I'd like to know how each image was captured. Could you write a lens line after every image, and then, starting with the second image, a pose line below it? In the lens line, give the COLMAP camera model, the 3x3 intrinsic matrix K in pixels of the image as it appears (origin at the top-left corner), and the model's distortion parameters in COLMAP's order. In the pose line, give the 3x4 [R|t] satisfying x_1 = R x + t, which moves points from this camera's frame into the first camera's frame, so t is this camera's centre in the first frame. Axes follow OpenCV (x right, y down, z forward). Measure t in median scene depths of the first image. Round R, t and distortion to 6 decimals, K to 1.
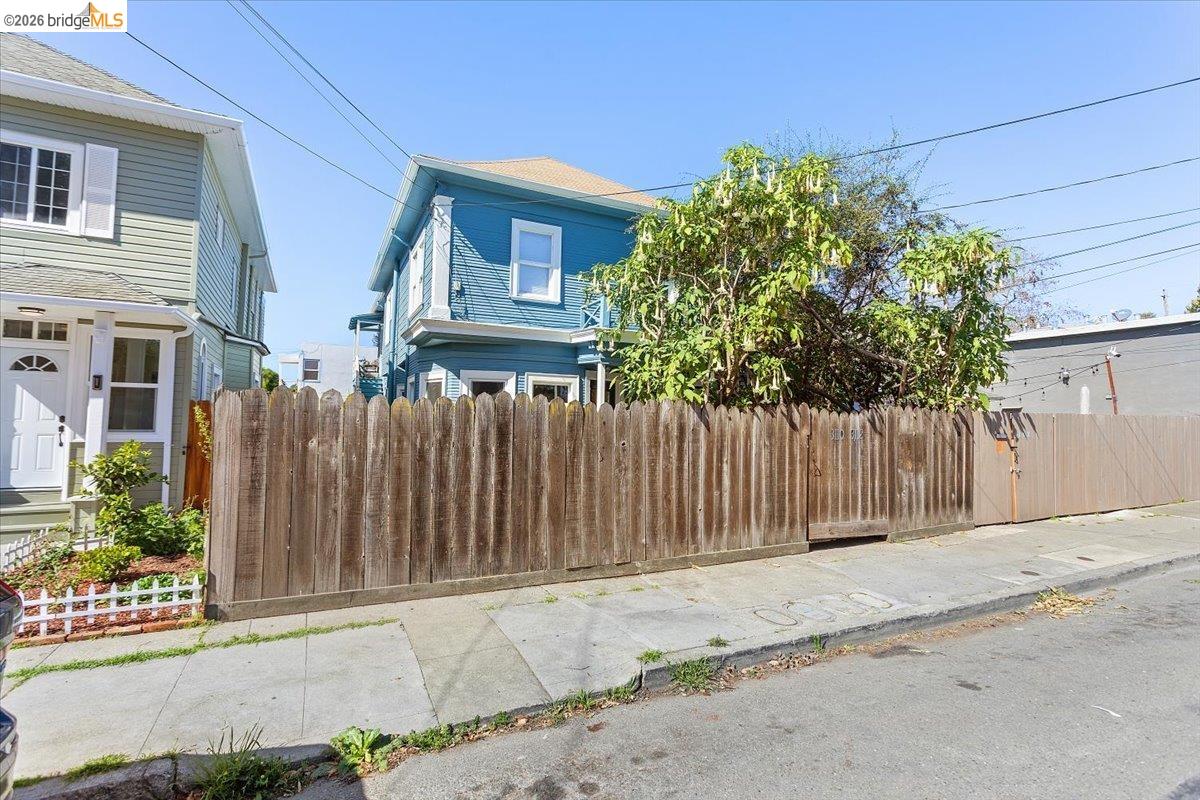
lens RADIAL K [[571.9, 0, 604.3], [0, 571.9, 398.1], [0, 0, 1]] dist [0.002422, 0.000975]
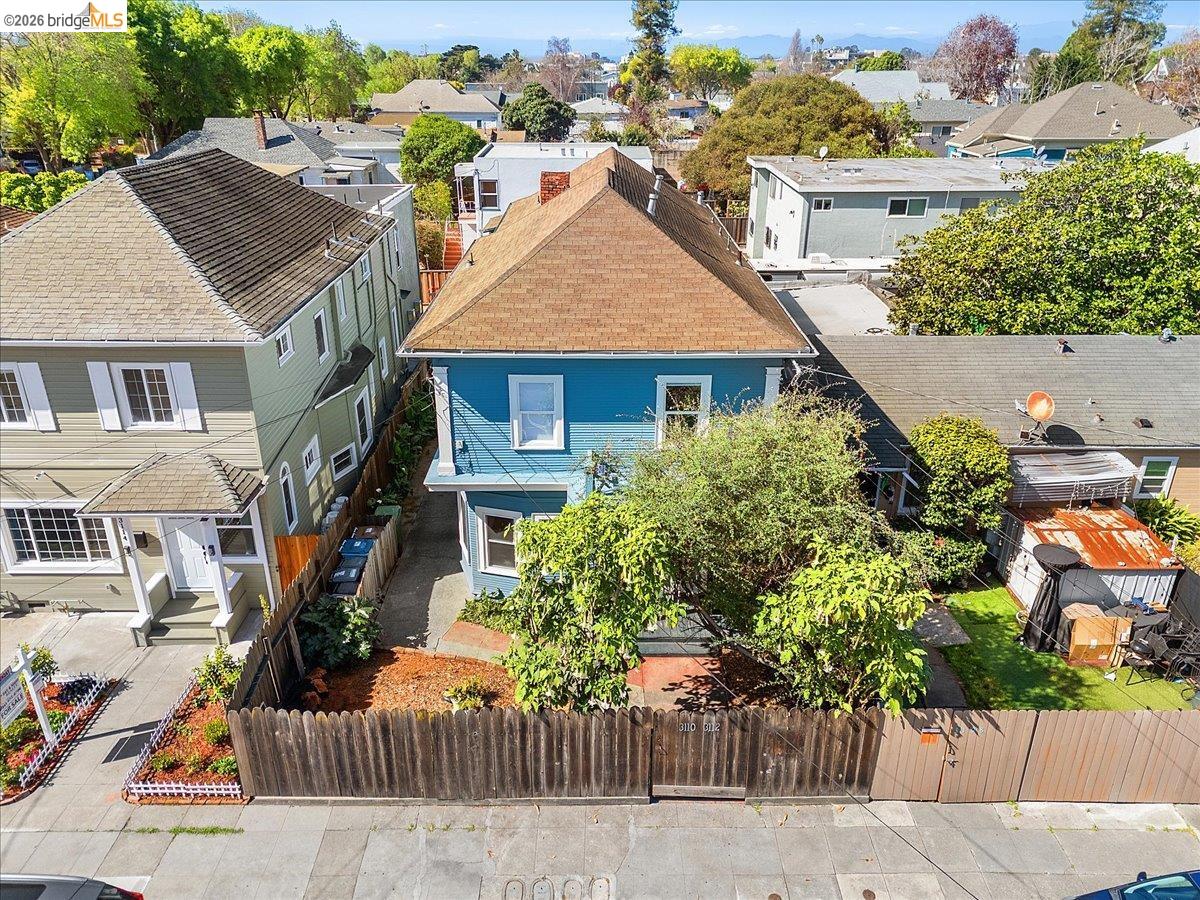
lens RADIAL K [[885.0, 0, 604.3], [0, 885.0, 448.7], [0, 0, 1]] dist [0.085749, -0.087670]
pose [[0.896210, 0.168059, -0.410566, 1.001803], [0.030471, 0.899964, 0.434899, -1.360013], [0.442583, -0.402271, 0.801435, -0.310622]]
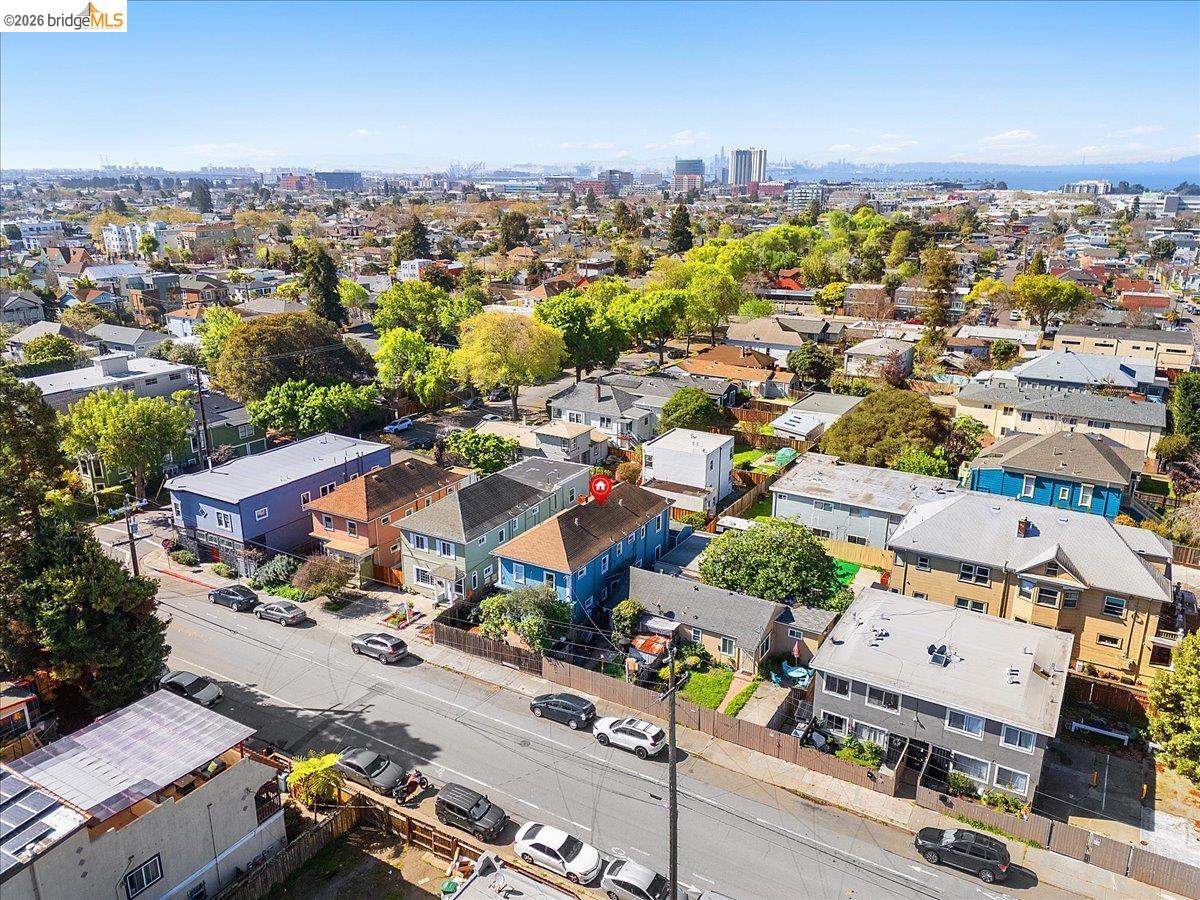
lens RADIAL K [[885.0, 0, 604.3], [0, 885.0, 448.7], [0, 0, 1]] dist [0.085749, -0.087670]
pose [[0.547128, 0.237291, -0.802710, 7.904116], [0.042525, 0.949858, 0.309775, -4.712823], [0.835968, -0.203622, 0.509603, -2.326023]]
